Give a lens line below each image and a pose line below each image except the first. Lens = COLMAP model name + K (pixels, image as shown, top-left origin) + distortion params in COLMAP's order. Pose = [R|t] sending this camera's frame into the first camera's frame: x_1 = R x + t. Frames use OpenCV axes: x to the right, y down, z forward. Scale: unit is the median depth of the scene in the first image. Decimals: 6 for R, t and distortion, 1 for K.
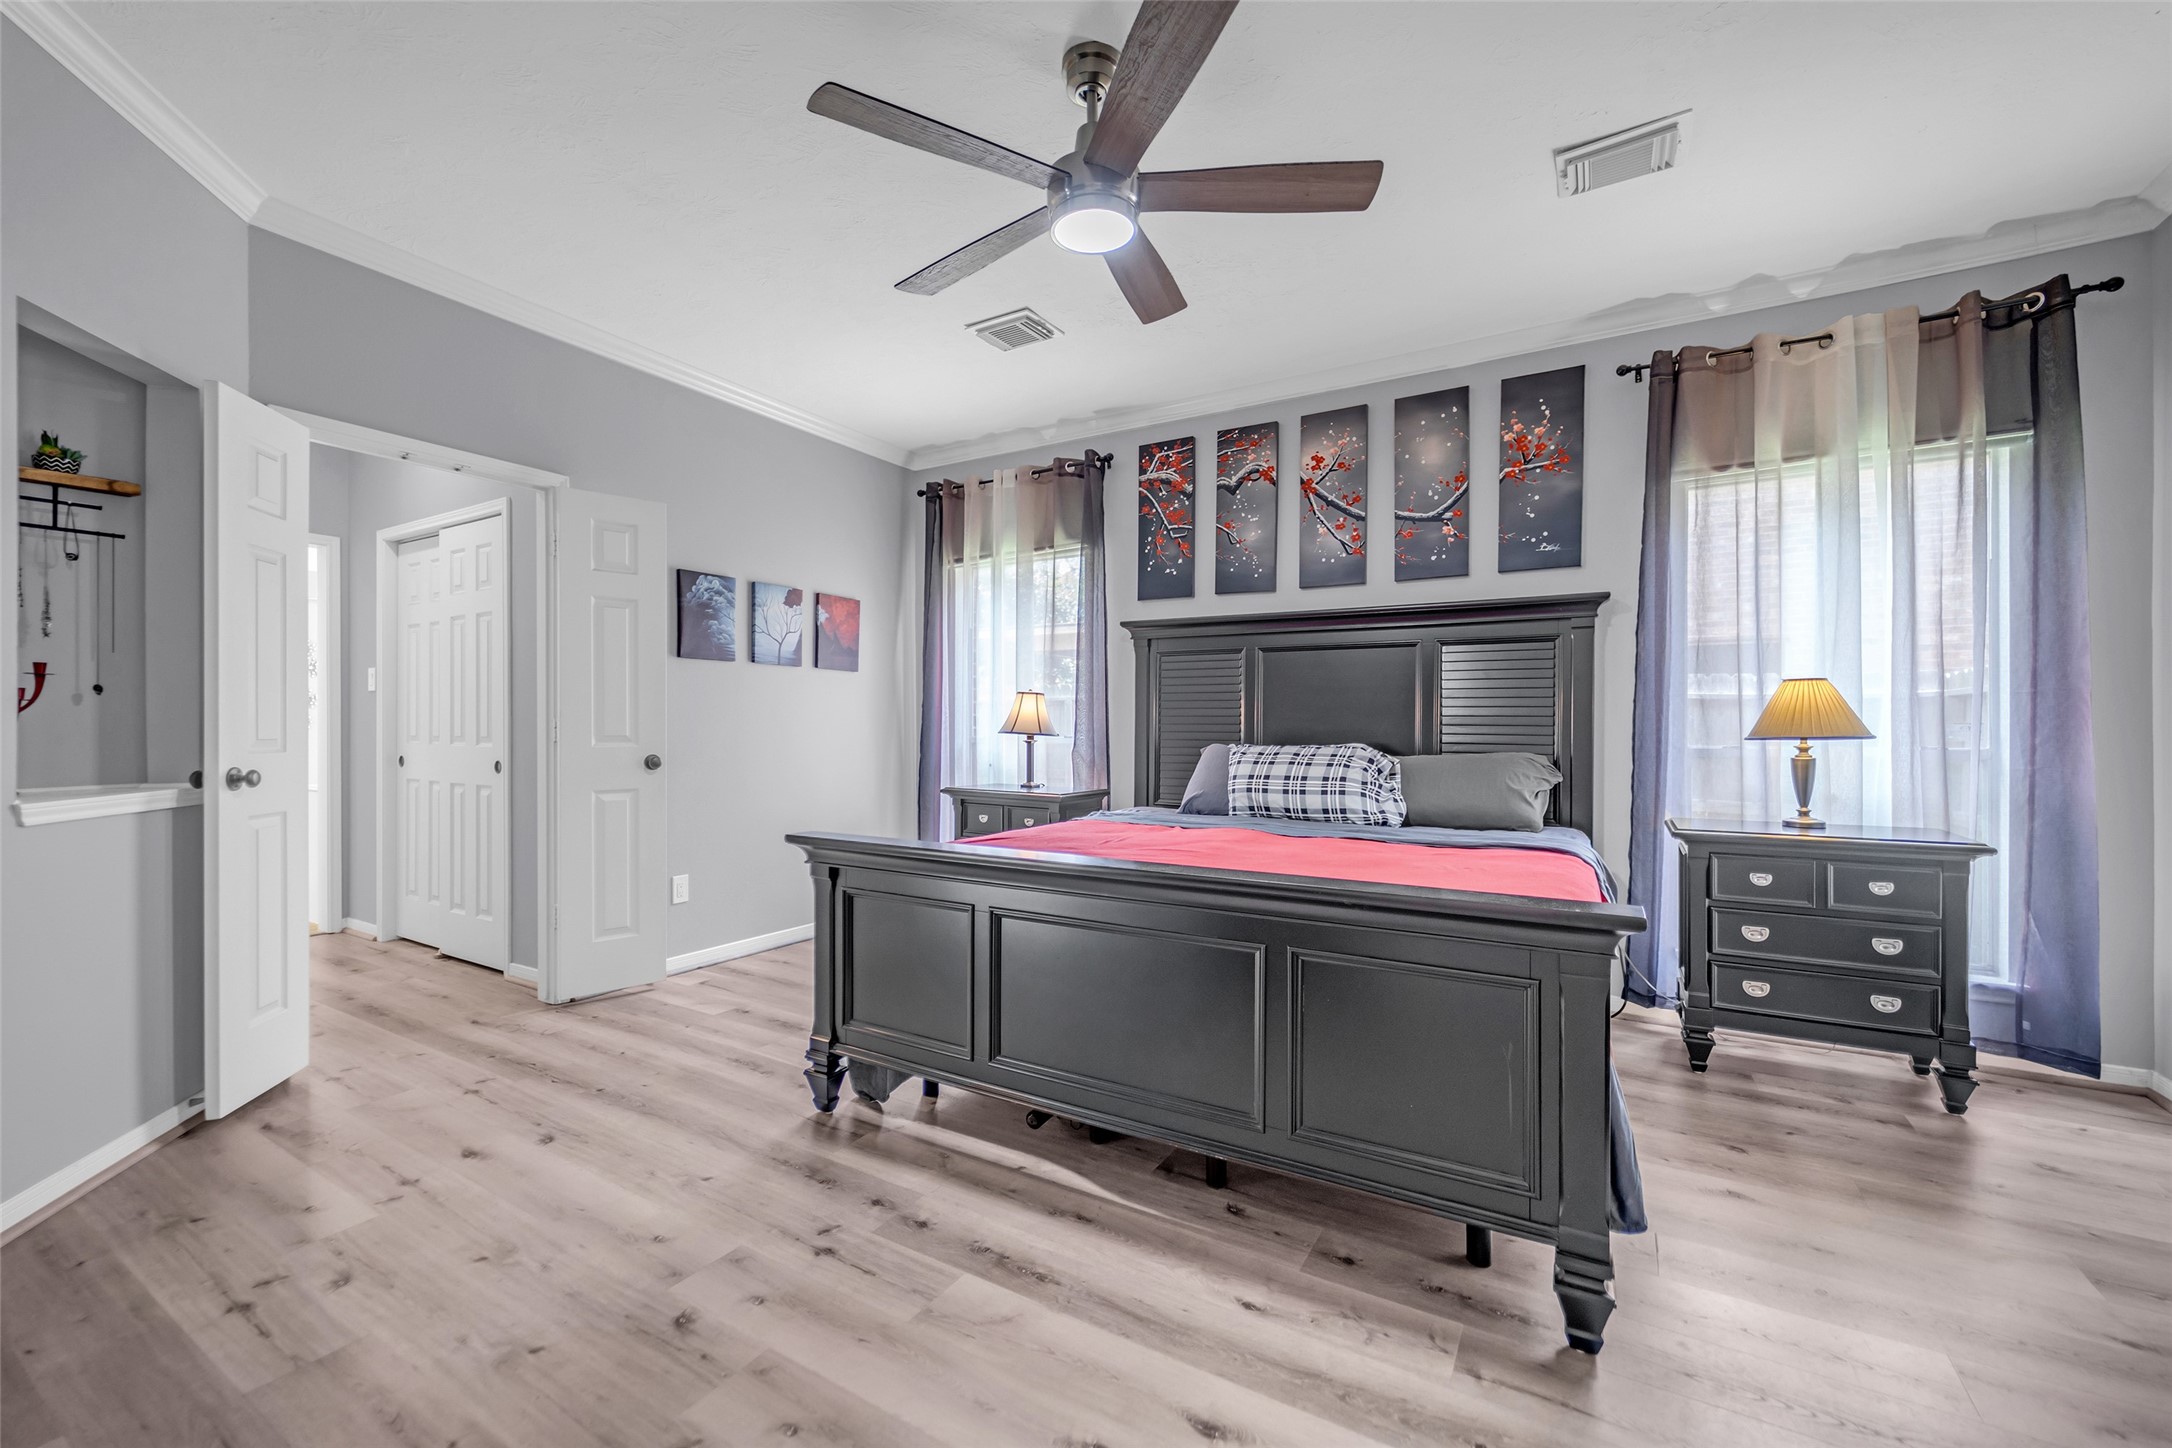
lens RADIAL K [[877.3, 0, 1075.9], [0, 877.3, 724.2], [0, 0, 1]] dist [0.002487, 0.000828]
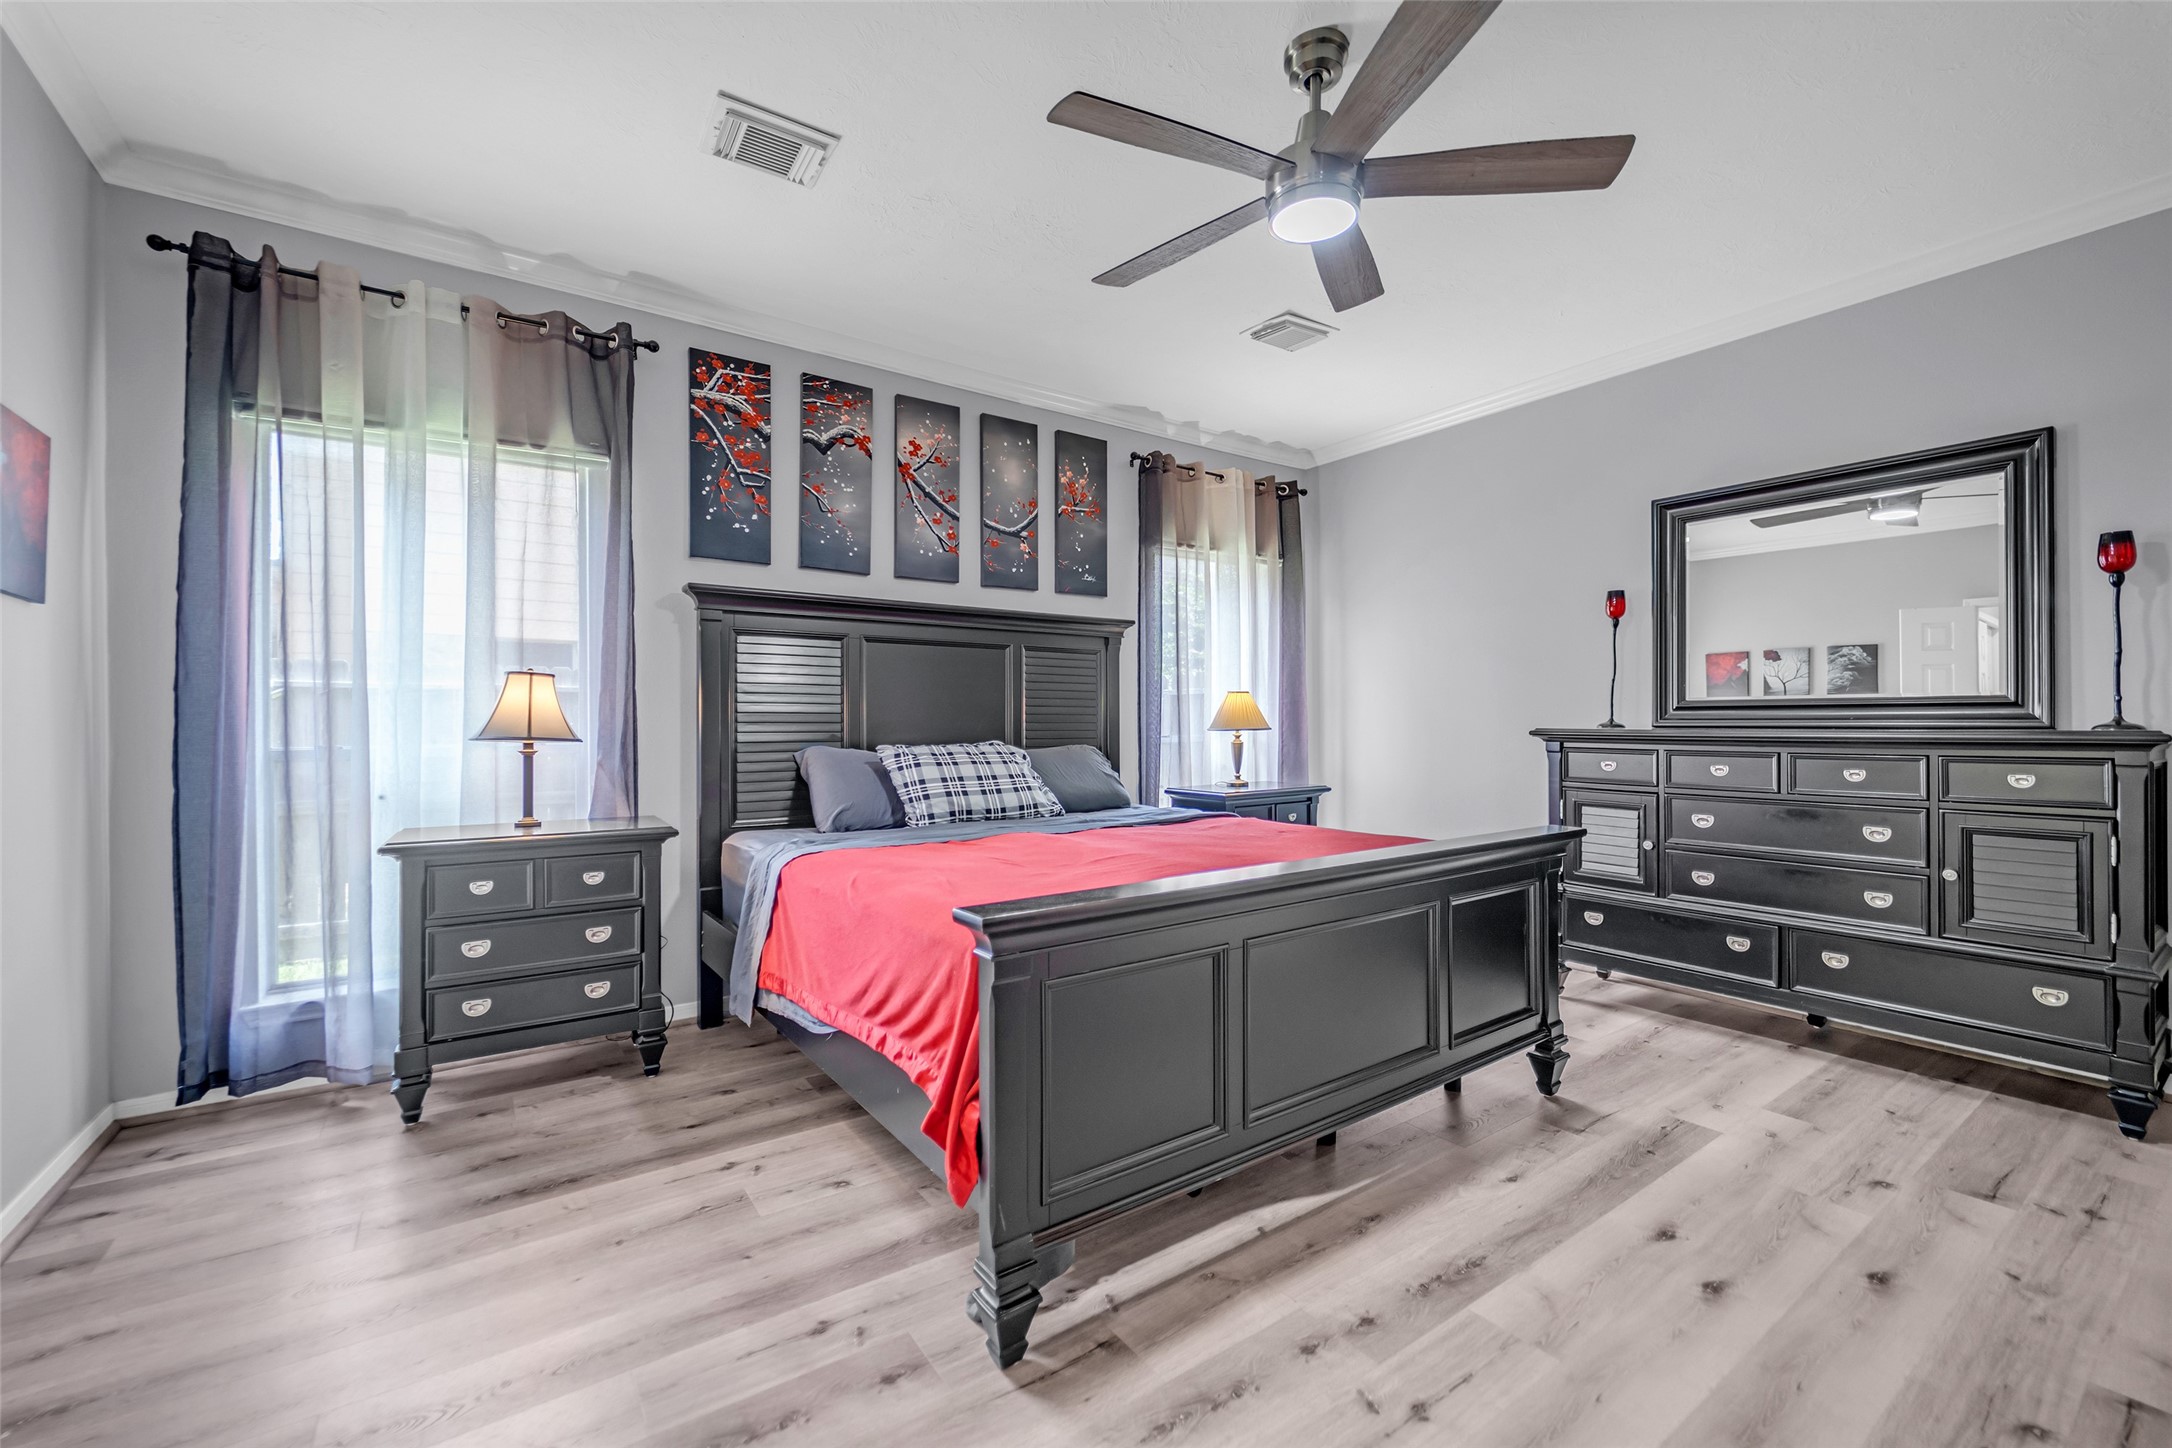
lens RADIAL K [[877.3, 0, 1073.0], [0, 877.3, 712.9], [0, 0, 1]] dist [0.002487, 0.000828]
pose [[0.411091, 0.003761, 0.911587, -0.542288], [0.003360, 0.999978, -0.005641, -0.004159], [-0.911588, 0.005382, 0.411069, 0.464966]]
